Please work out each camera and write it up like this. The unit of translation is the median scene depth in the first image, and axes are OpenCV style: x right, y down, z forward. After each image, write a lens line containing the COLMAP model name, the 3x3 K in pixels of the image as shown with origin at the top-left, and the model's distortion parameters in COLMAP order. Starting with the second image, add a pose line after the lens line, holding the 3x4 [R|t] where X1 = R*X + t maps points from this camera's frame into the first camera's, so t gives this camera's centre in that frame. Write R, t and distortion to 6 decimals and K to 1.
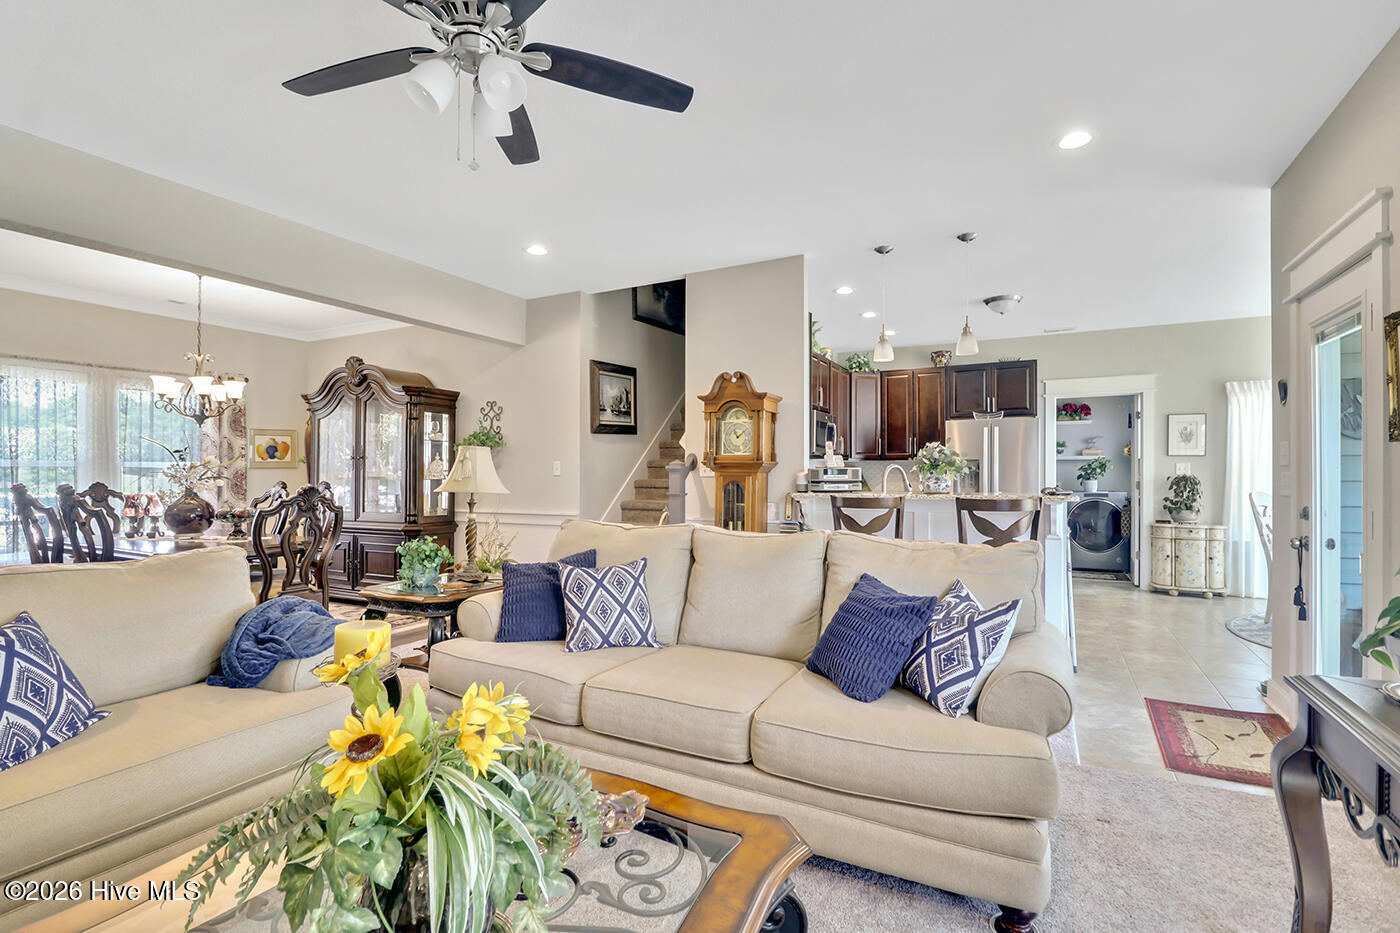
lens RADIAL K [[642.8, 0, 709.3], [0, 642.8, 470.4], [0, 0, 1]] dist [-0.012542, -0.000766]
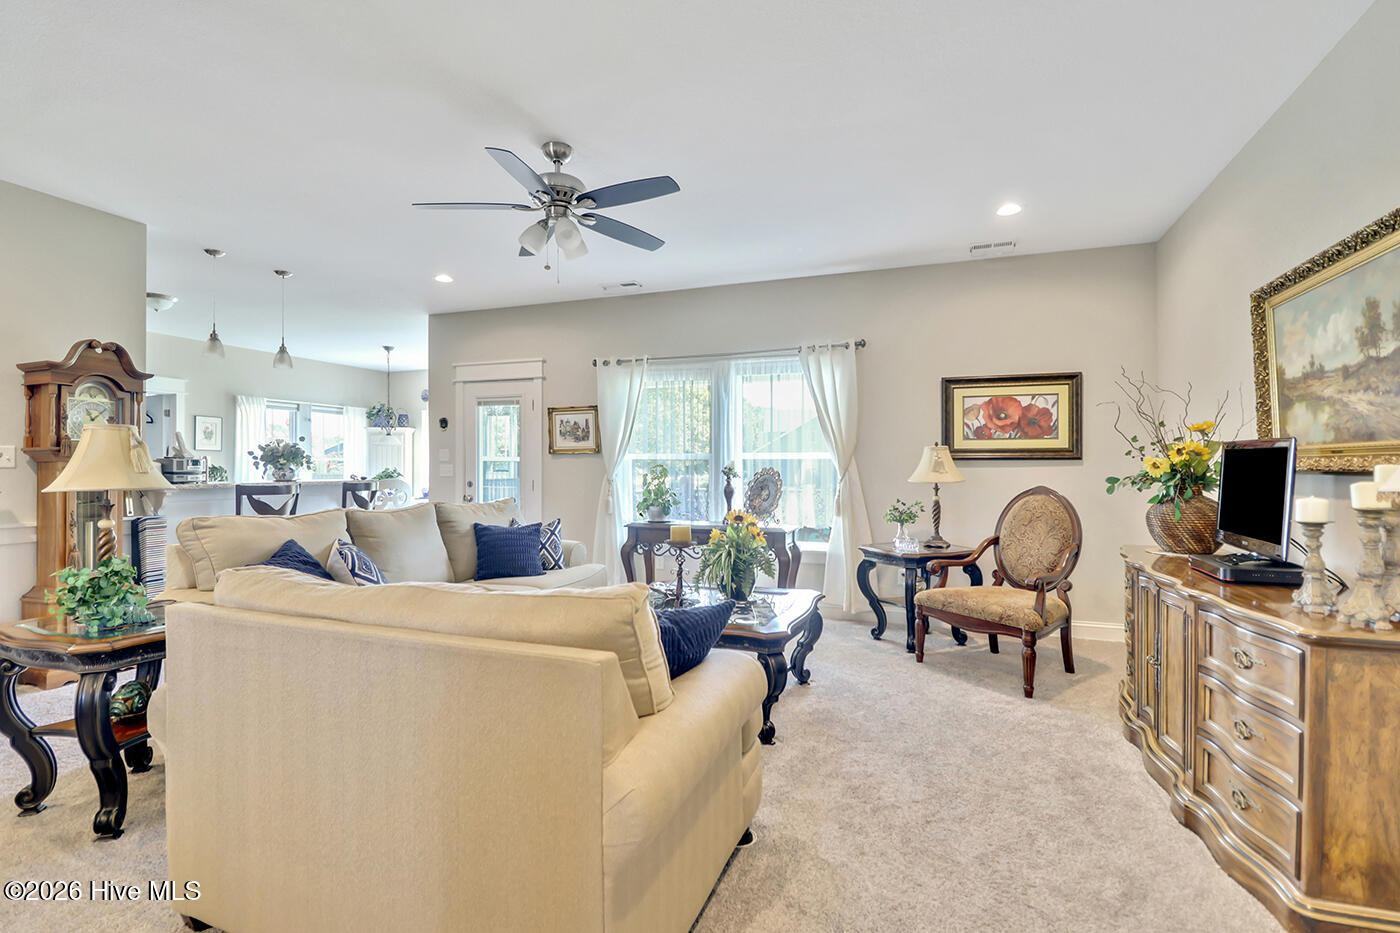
lens RADIAL K [[642.8, 0, 702.0], [0, 642.8, 466.9], [0, 0, 1]] dist [-0.012542, -0.000766]
pose [[-0.136089, -0.000188, 0.990697, -0.594927], [-0.006687, 0.999977, -0.000729, 0.003595], [-0.990674, -0.006724, -0.136087, 0.231149]]
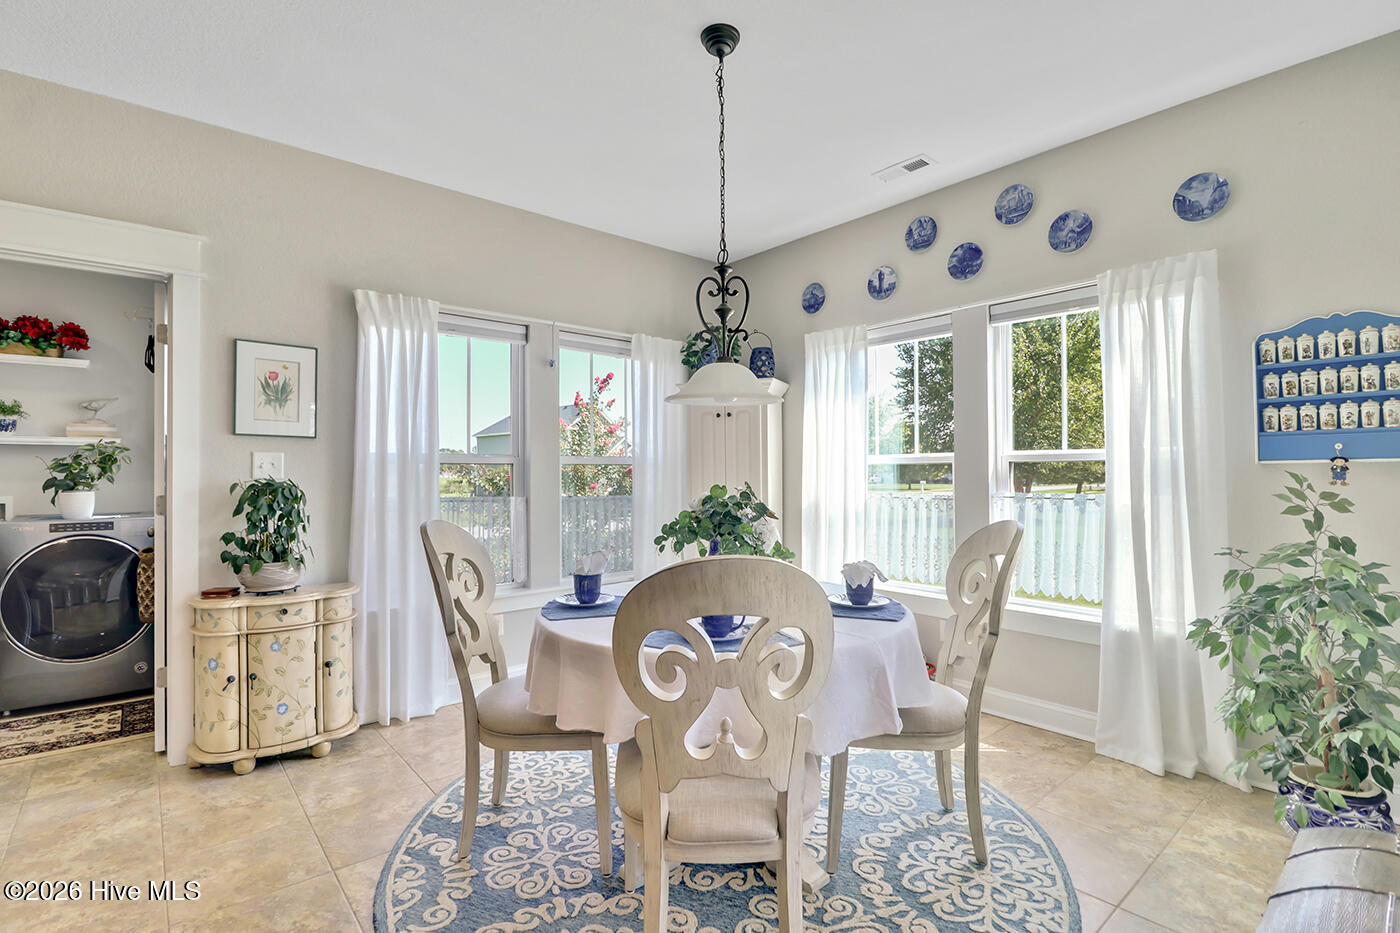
lens RADIAL K [[642.8, 0, 708.2], [0, 642.8, 472.3], [0, 0, 1]] dist [-0.012542, -0.000766]
pose [[0.356017, 0.001936, 0.934477, 0.443477], [-0.000916, 0.999998, -0.001723, 0.002853], [-0.934479, -0.000242, 0.356018, 0.565862]]
